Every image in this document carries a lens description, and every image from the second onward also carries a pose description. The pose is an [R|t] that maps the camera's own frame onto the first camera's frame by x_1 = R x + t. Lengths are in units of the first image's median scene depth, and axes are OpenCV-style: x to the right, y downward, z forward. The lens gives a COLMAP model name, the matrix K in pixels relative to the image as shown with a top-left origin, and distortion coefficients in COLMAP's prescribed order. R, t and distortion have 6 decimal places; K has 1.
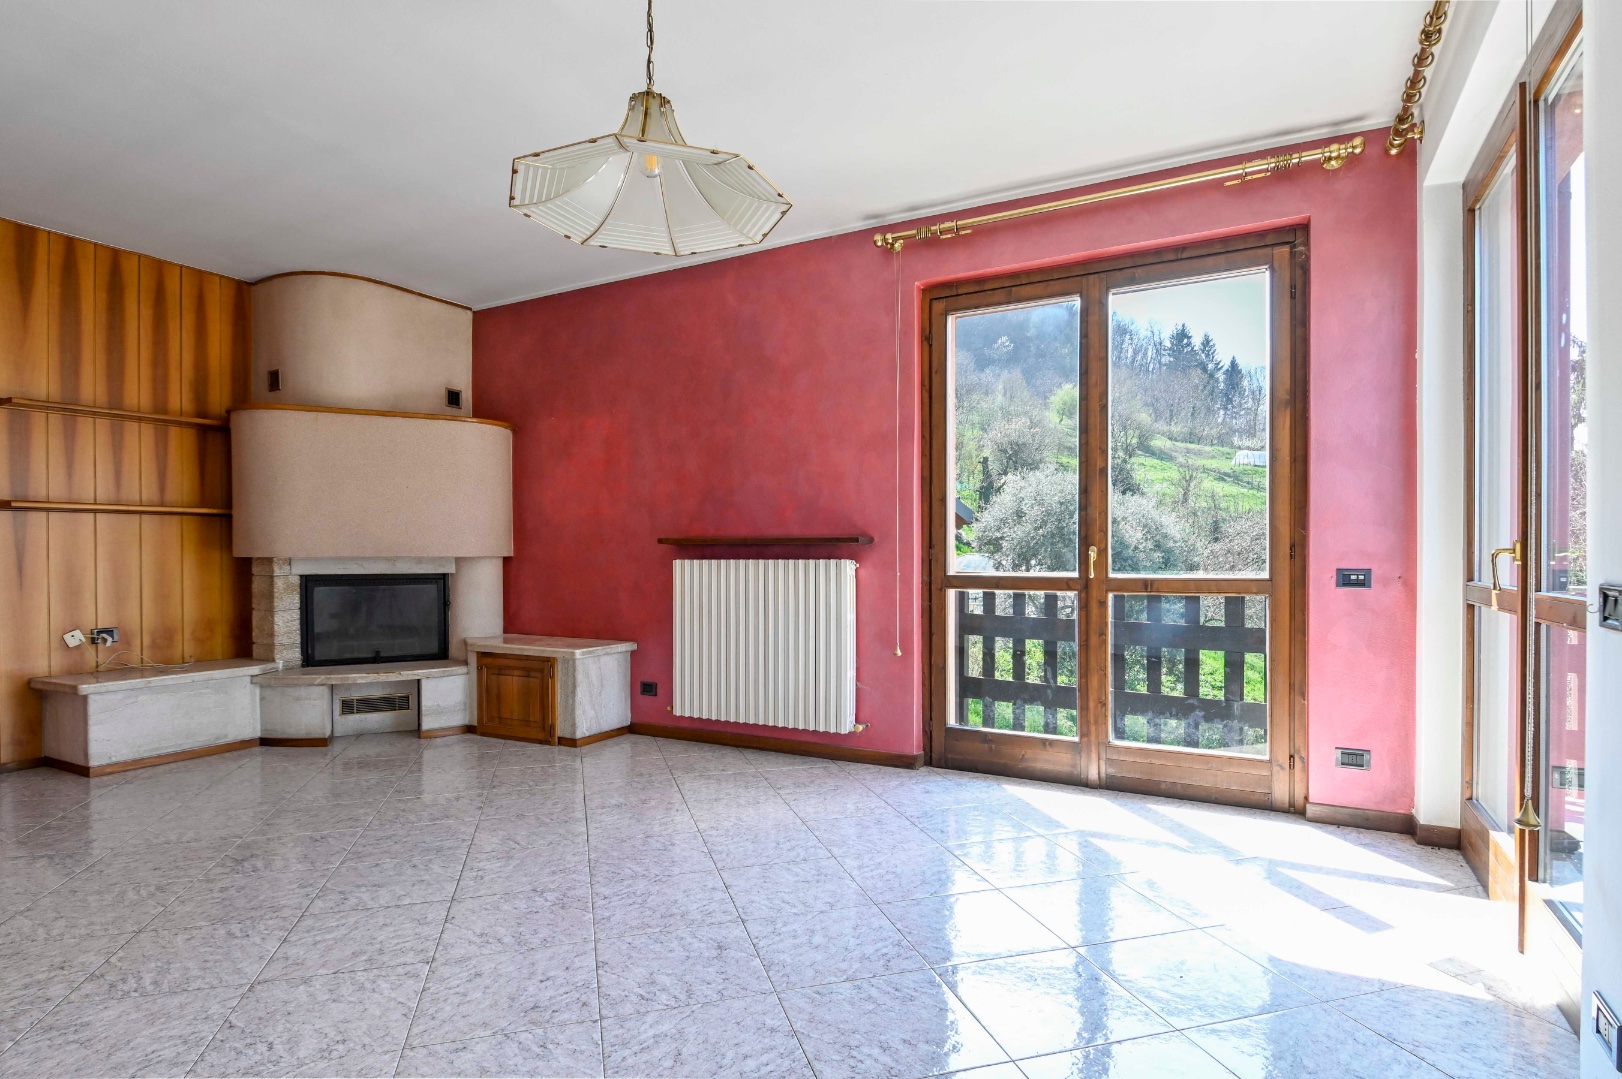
lens RADIAL K [[827.5, 0, 813.4], [0, 827.5, 567.4], [0, 0, 1]] dist [0.003136, -0.017314]
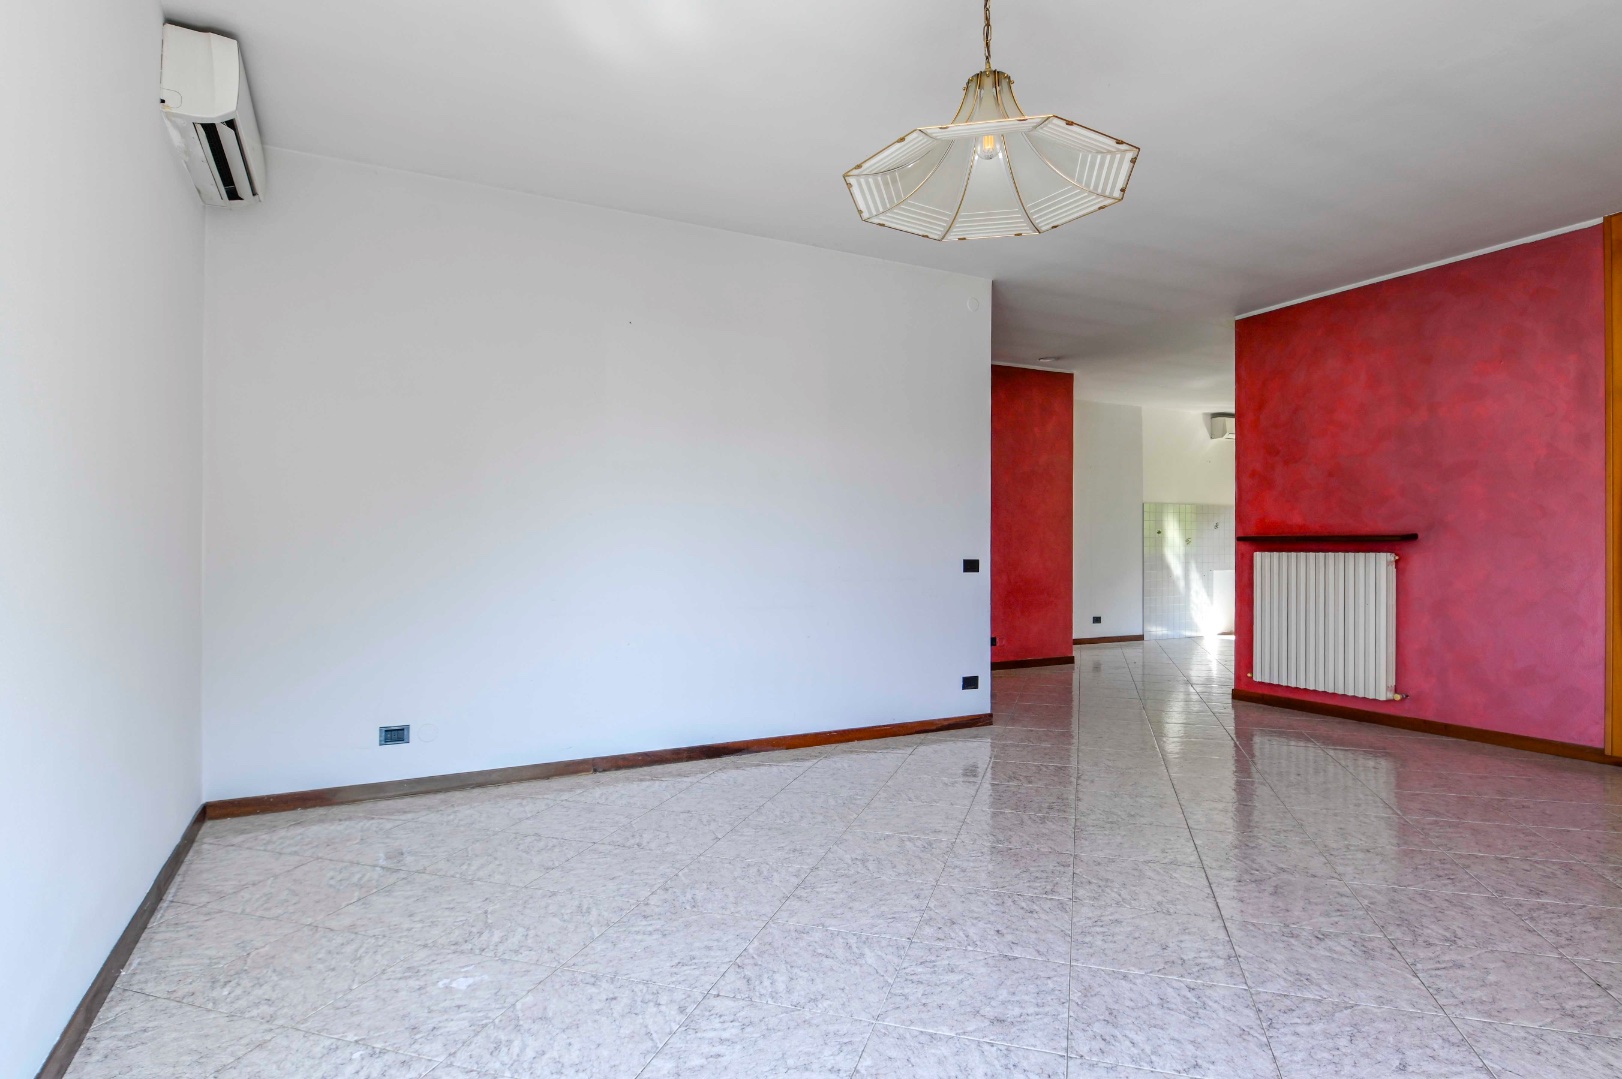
lens RADIAL K [[857.5, 0, 811.5], [0, 857.5, 534.1], [0, 0, 1]] dist [-0.036853, -0.000022]
pose [[-0.575421, -0.018204, -0.817655, 0.644817], [-0.016630, 0.999806, -0.010557, -0.008991], [0.817689, 0.007523, -0.575612, 1.247302]]
